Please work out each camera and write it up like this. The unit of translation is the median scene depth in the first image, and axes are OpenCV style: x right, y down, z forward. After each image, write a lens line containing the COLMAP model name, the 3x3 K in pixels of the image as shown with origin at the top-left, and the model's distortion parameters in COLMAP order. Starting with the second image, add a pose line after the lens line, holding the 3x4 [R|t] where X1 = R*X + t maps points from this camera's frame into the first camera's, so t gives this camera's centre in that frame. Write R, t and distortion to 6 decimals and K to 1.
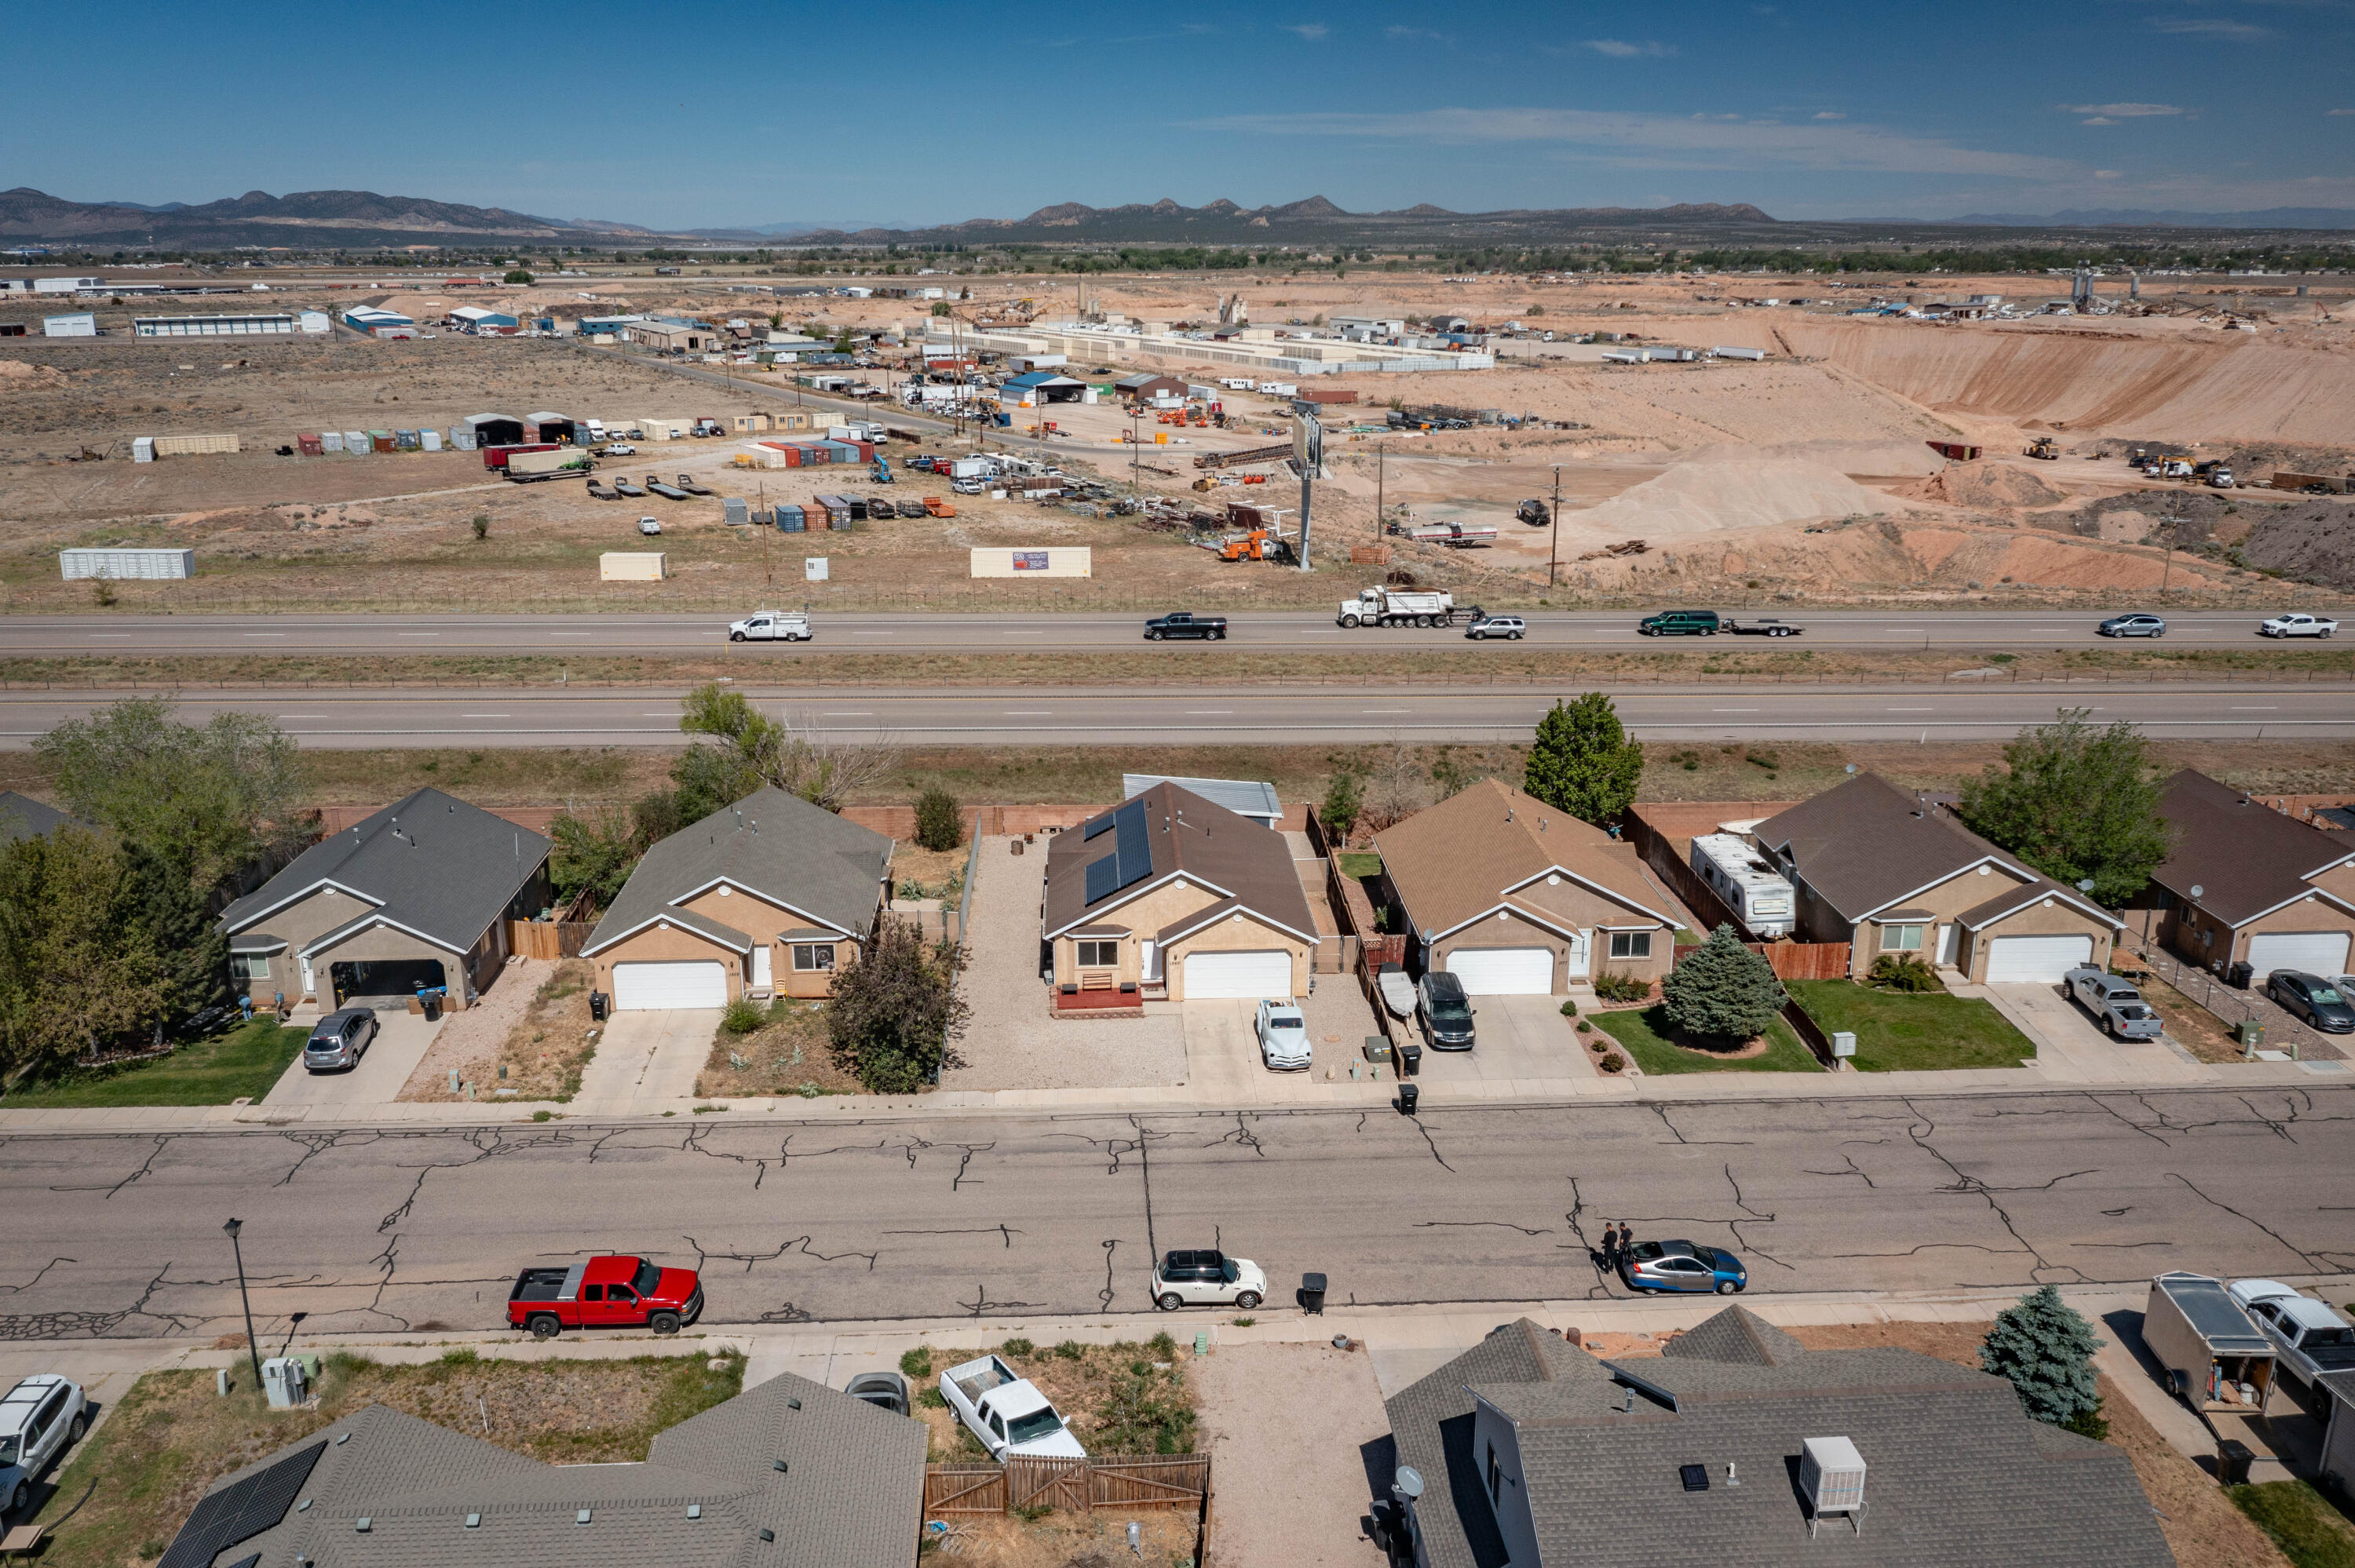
lens RADIAL K [[1842.4, 0, 1177.5], [0, 1842.4, 784.0], [0, 0, 1]] dist [-0.000483, -0.001839]
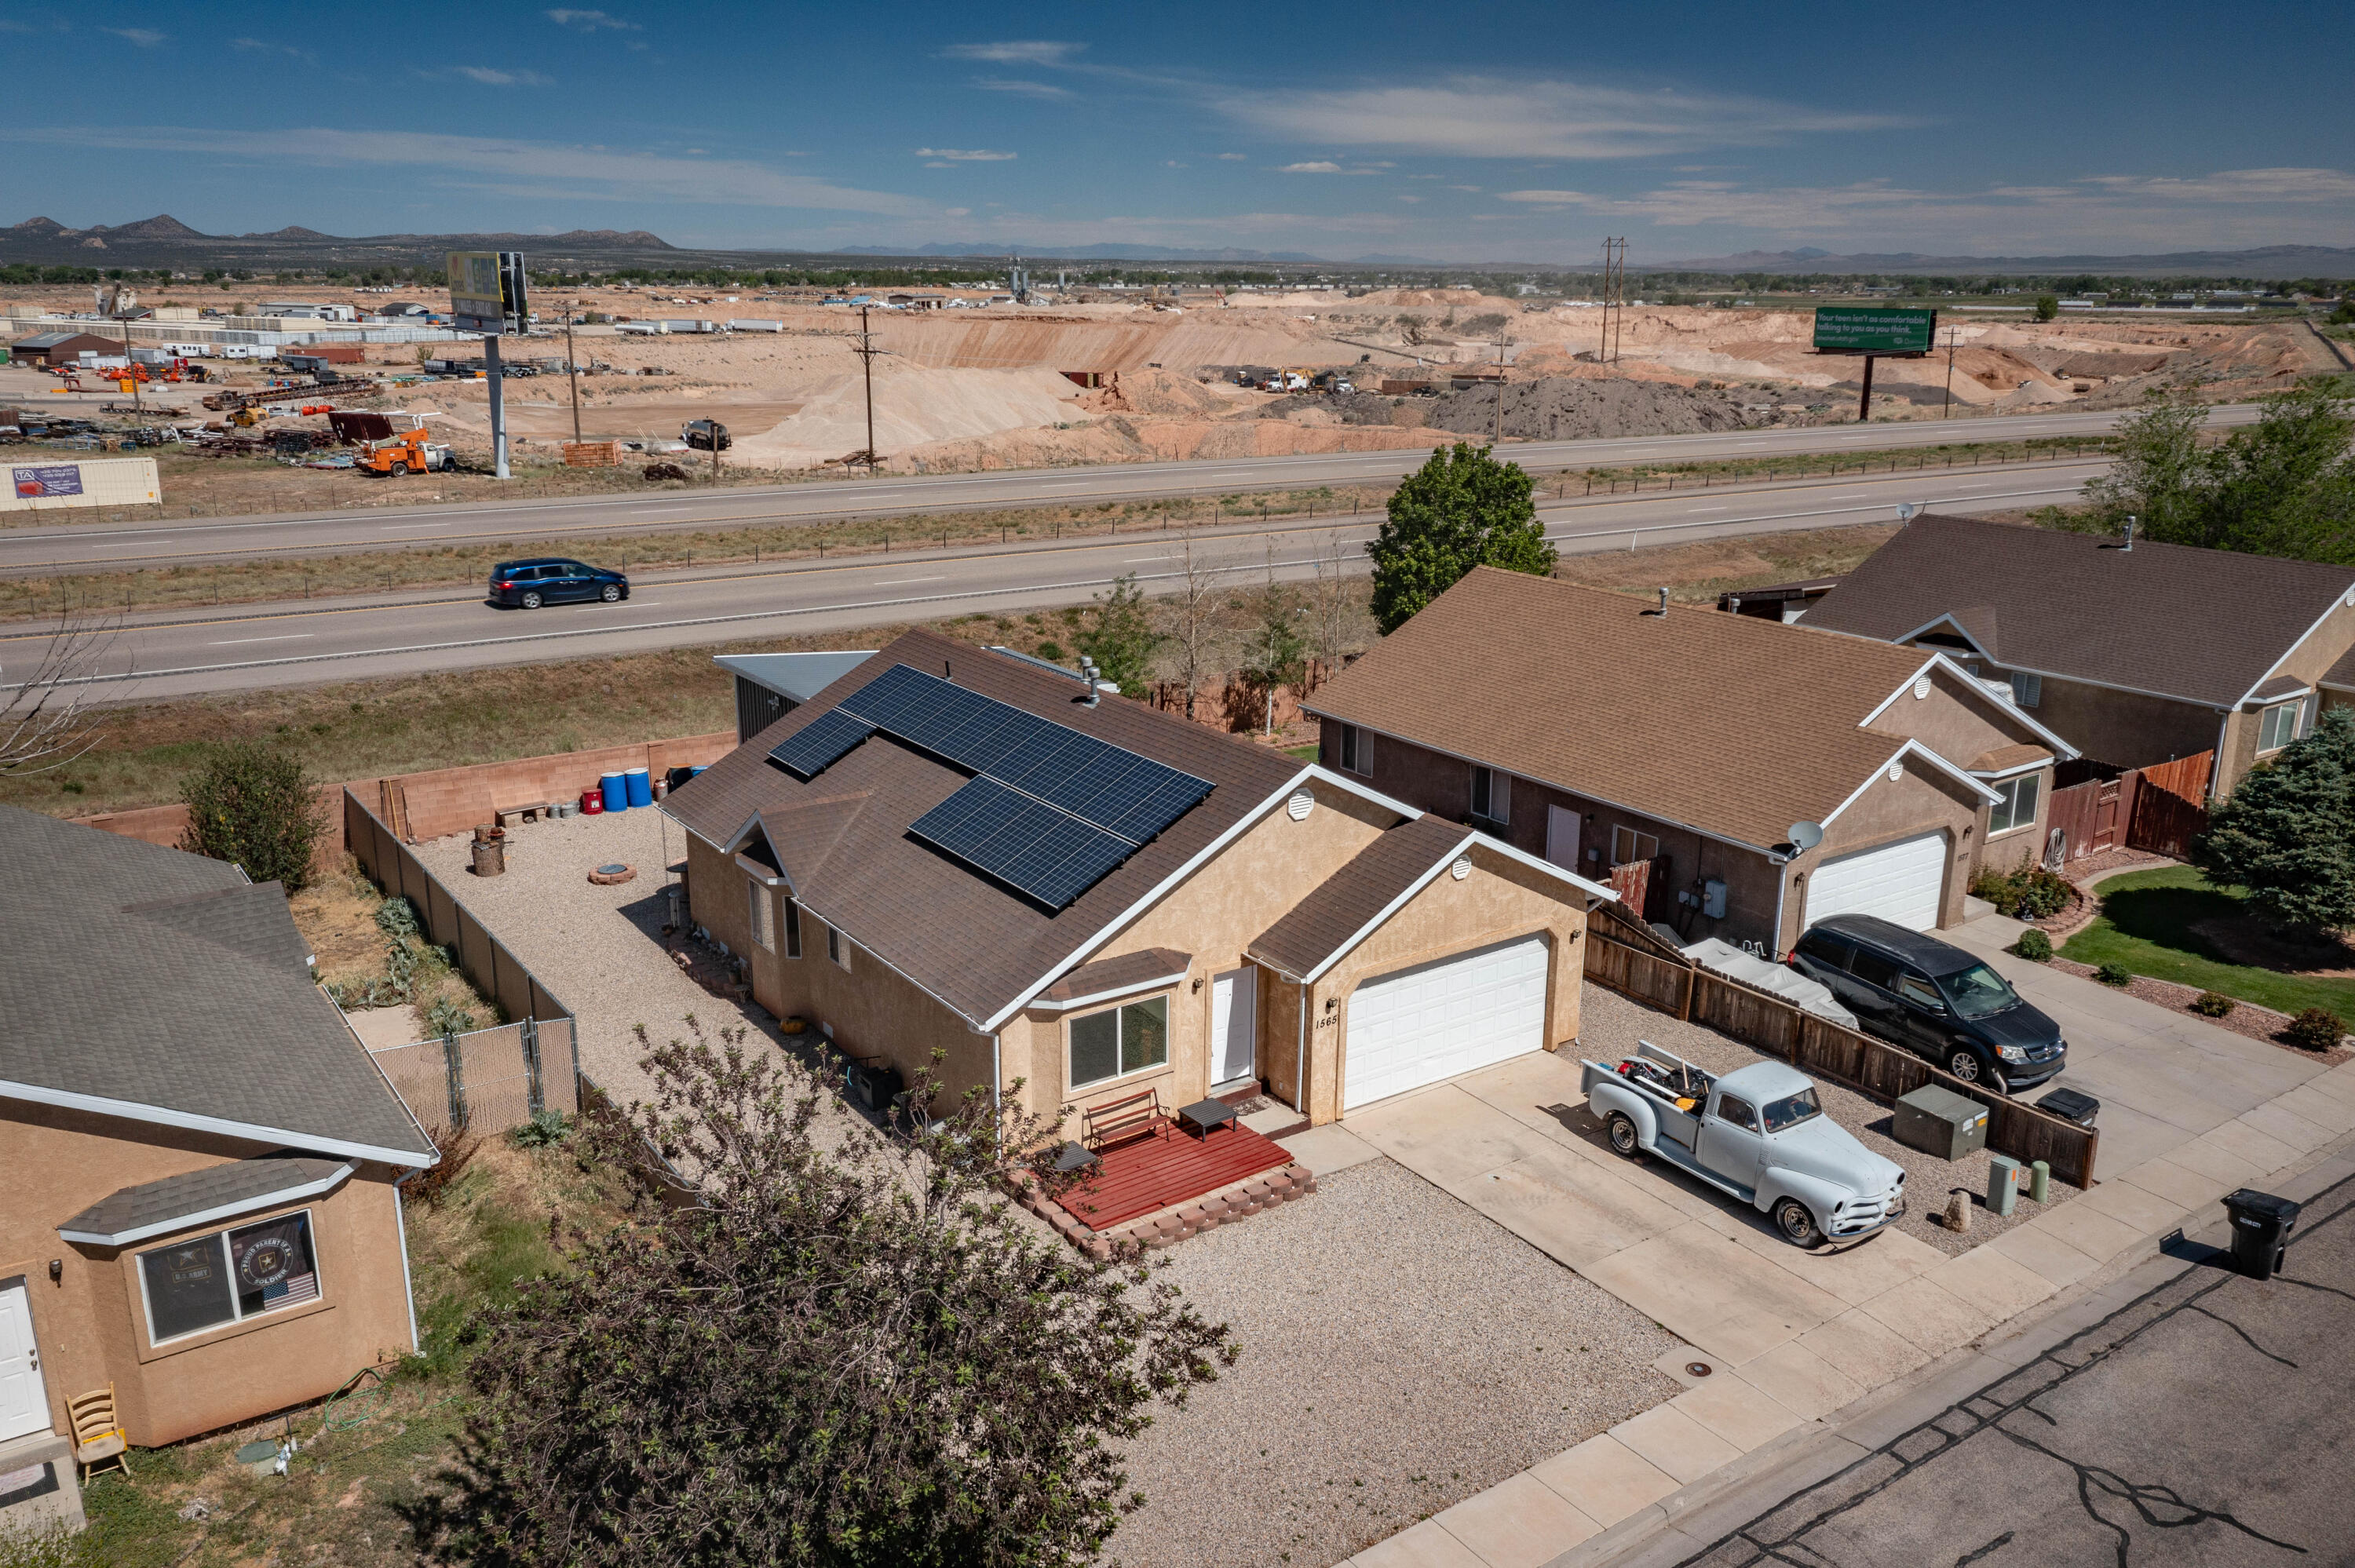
lens RADIAL K [[1842.4, 0, 1177.5], [0, 1842.4, 784.0], [0, 0, 1]] dist [-0.000483, -0.001839]
pose [[0.849795, -0.137060, 0.508983, -0.053831], [0.143311, 0.989306, 0.027130, 0.009474], [-0.507258, 0.049888, 0.860349, 0.182077]]
